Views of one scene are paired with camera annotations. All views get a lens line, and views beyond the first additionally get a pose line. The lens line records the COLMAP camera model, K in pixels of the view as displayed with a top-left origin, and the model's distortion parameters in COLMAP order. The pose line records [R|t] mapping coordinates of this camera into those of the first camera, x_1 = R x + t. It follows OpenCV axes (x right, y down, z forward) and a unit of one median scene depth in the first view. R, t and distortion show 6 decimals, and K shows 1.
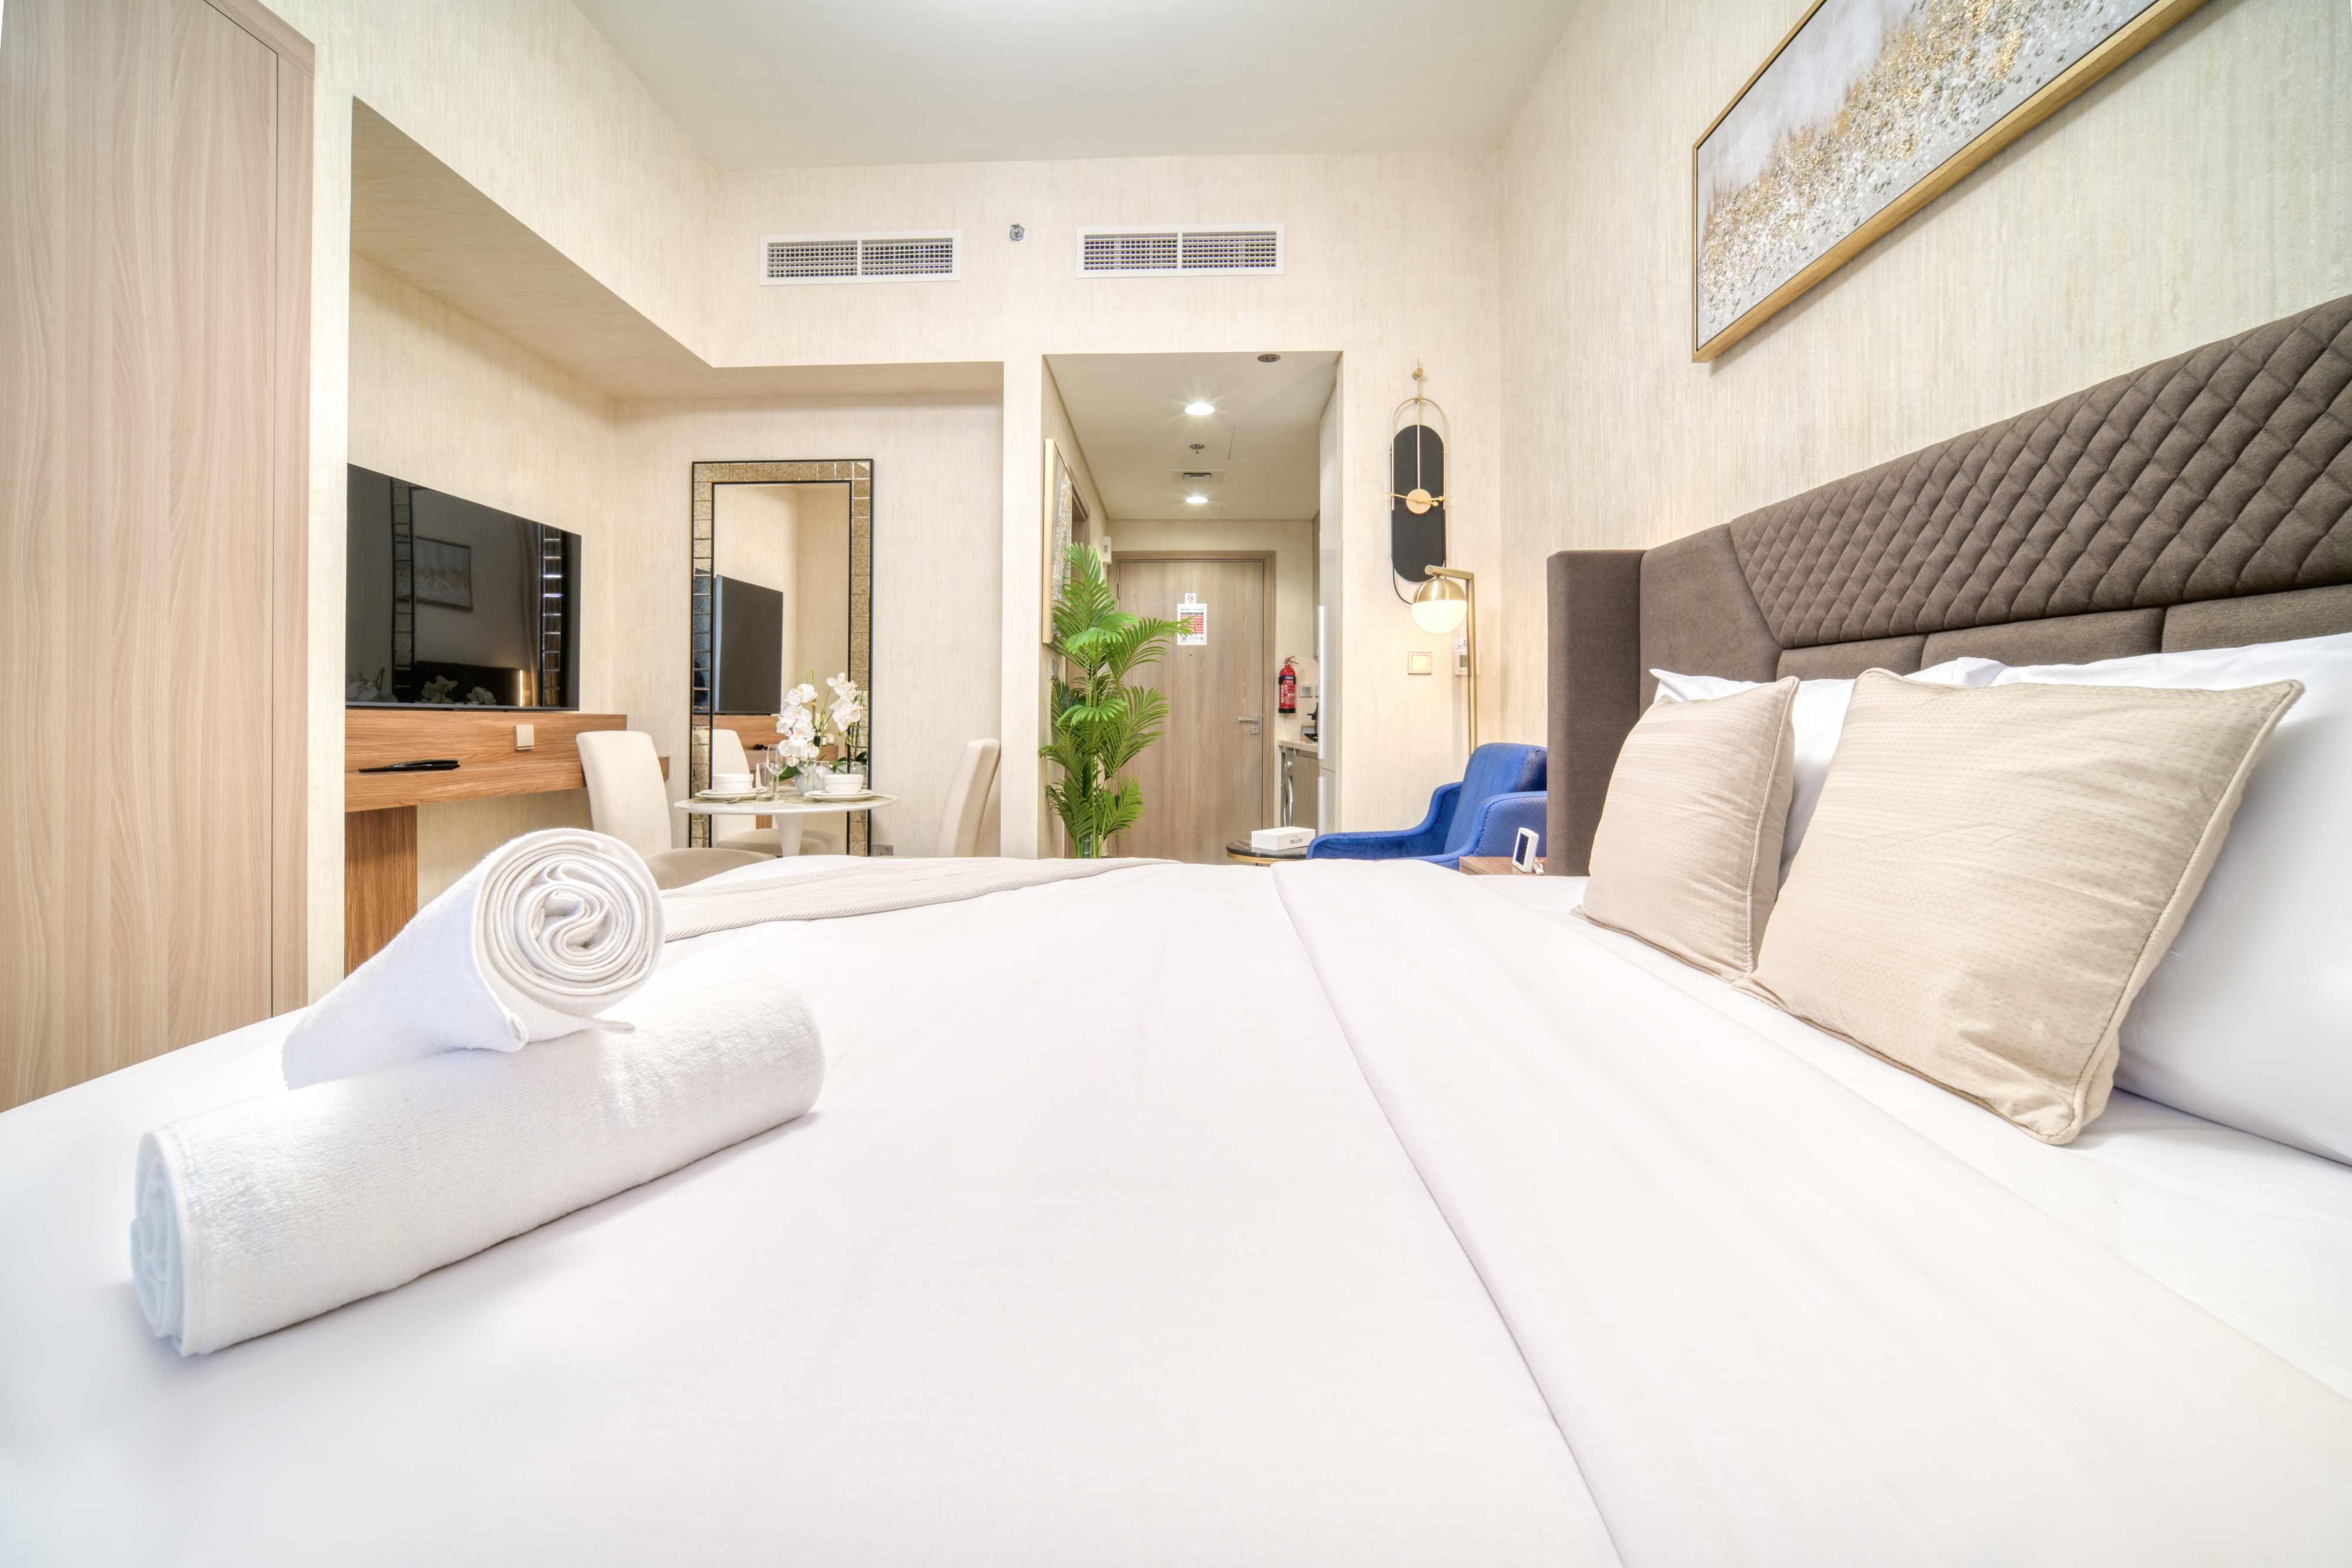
lens RADIAL K [[898.4, 0, 1173.2], [0, 898.4, 770.9], [0, 0, 1]] dist [-0.018461, 0.000262]
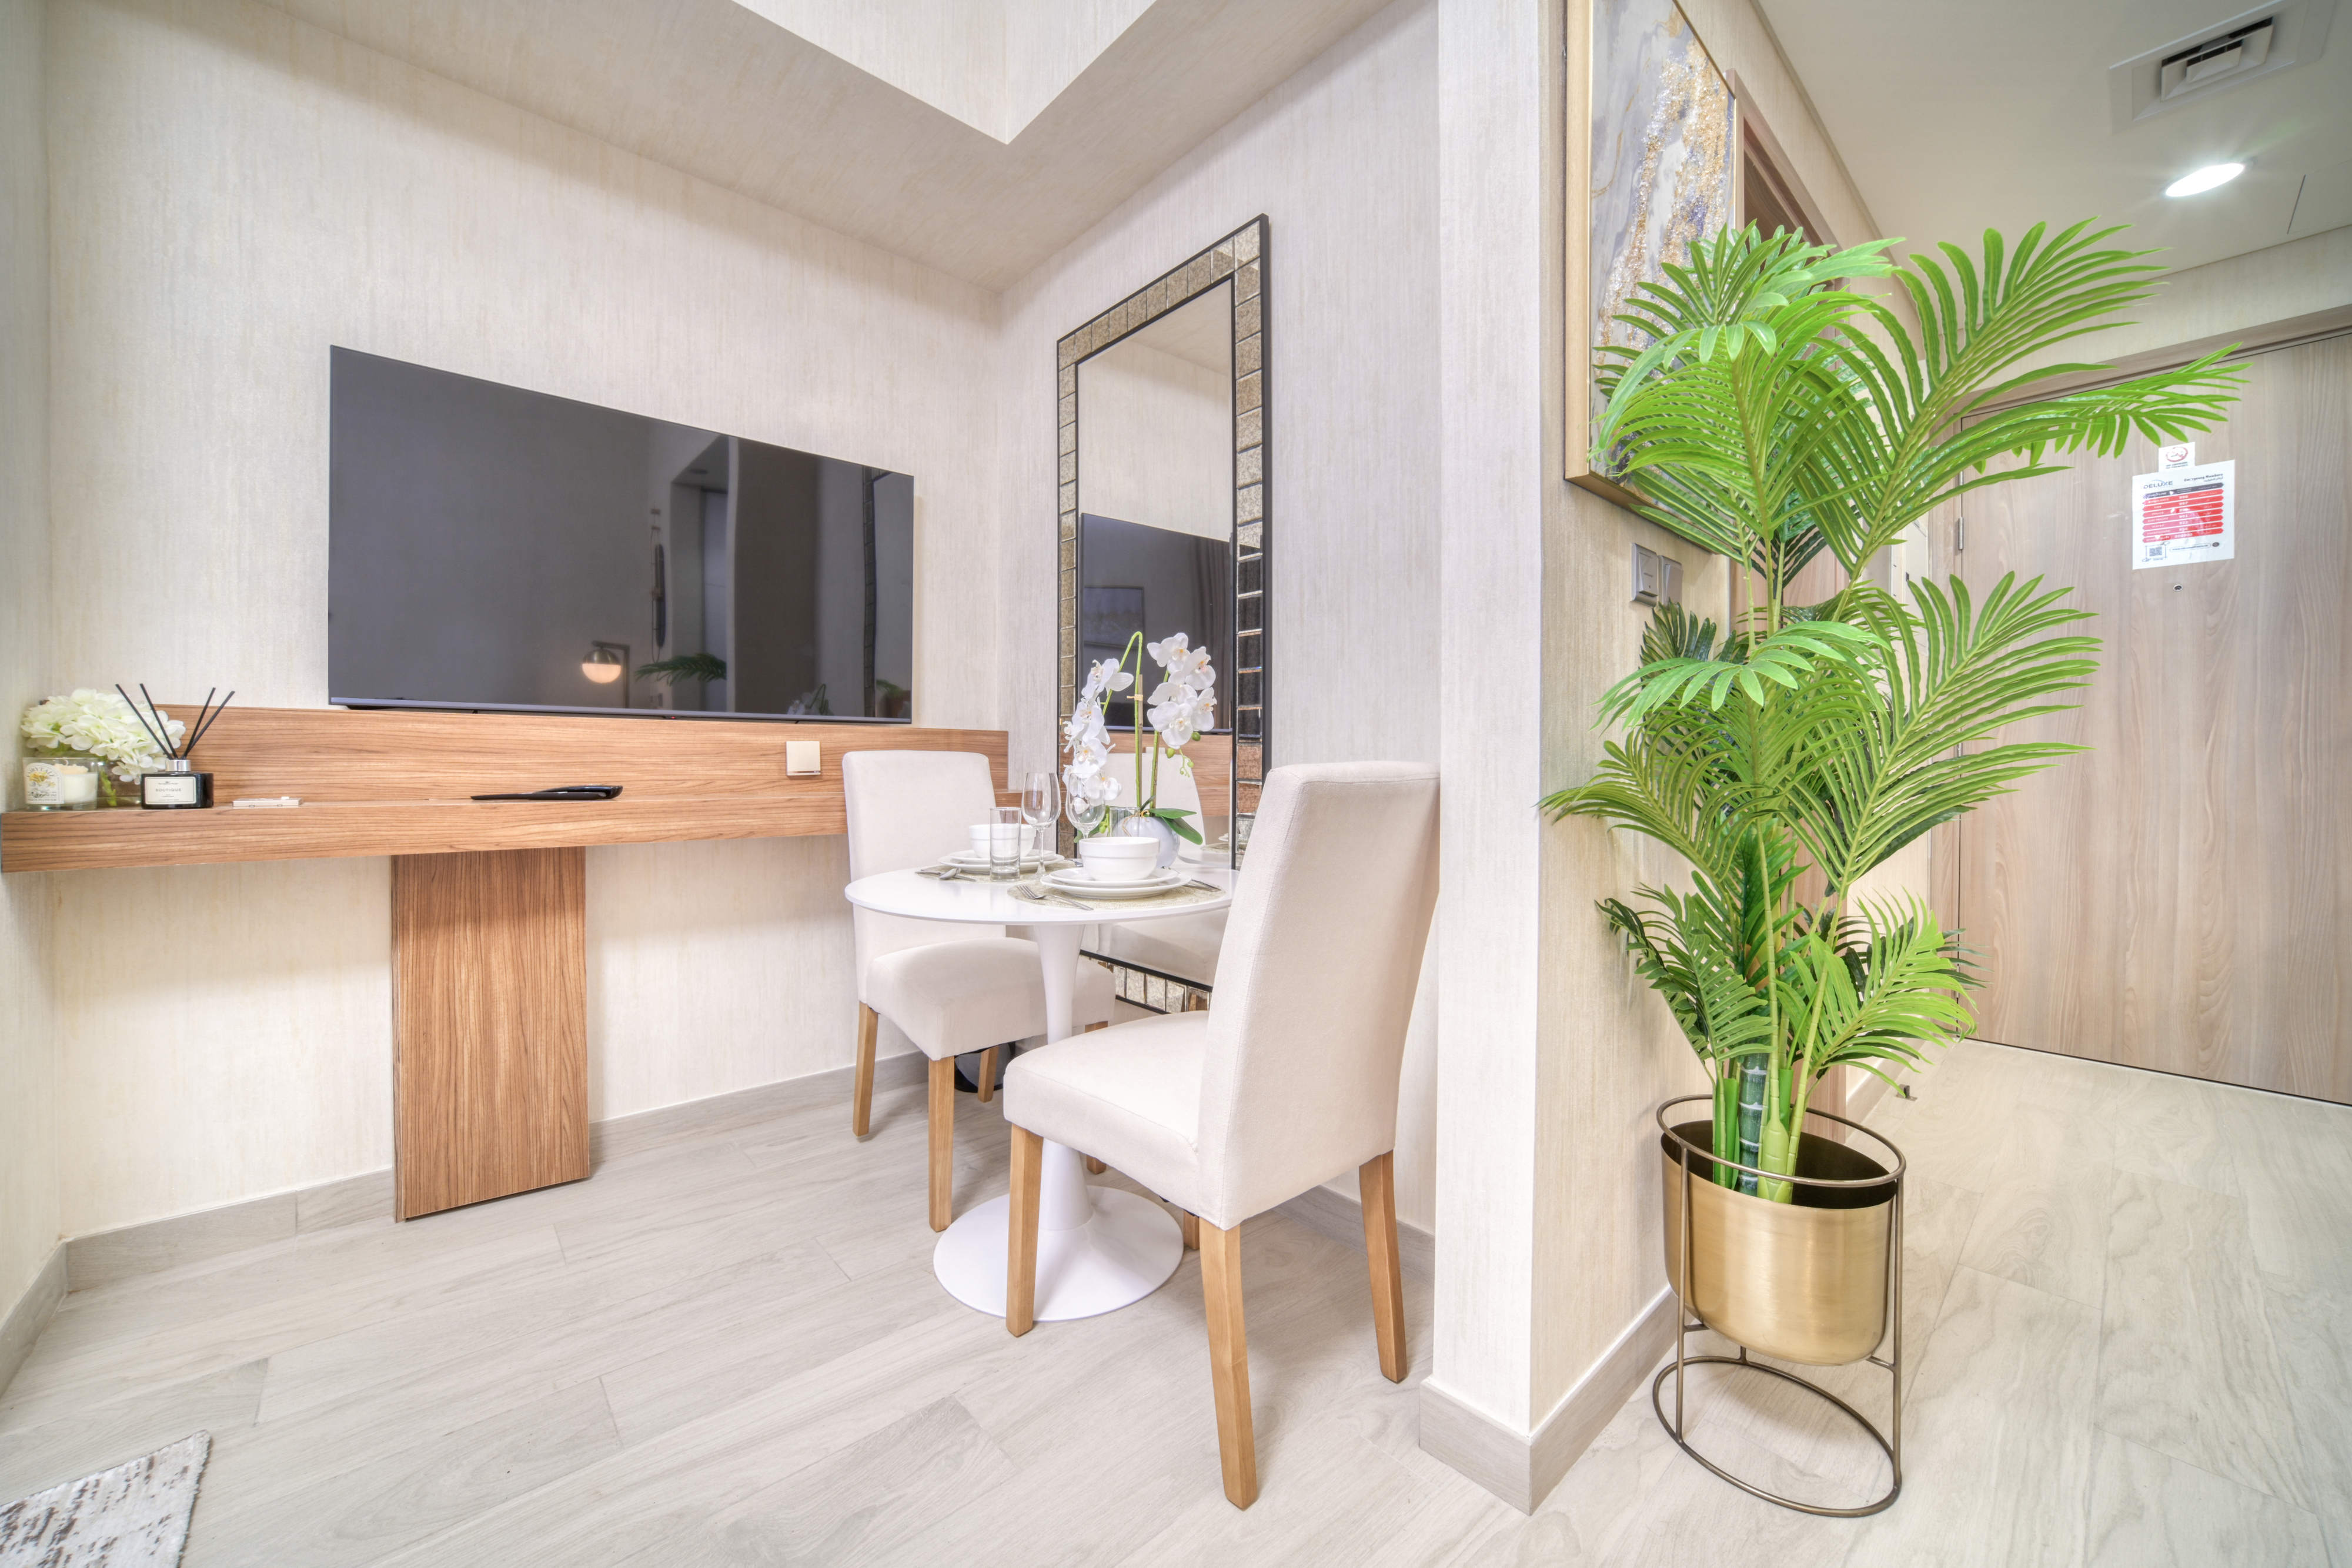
lens RADIAL K [[898.4, 0, 1173.2], [0, 898.4, 770.9], [0, 0, 1]] dist [-0.018461, 0.000262]
pose [[0.679564, 0.003880, -0.733606, 0.000904], [-0.039983, 0.998696, -0.031755, -0.015394], [0.732526, 0.050911, 0.678832, 0.656112]]
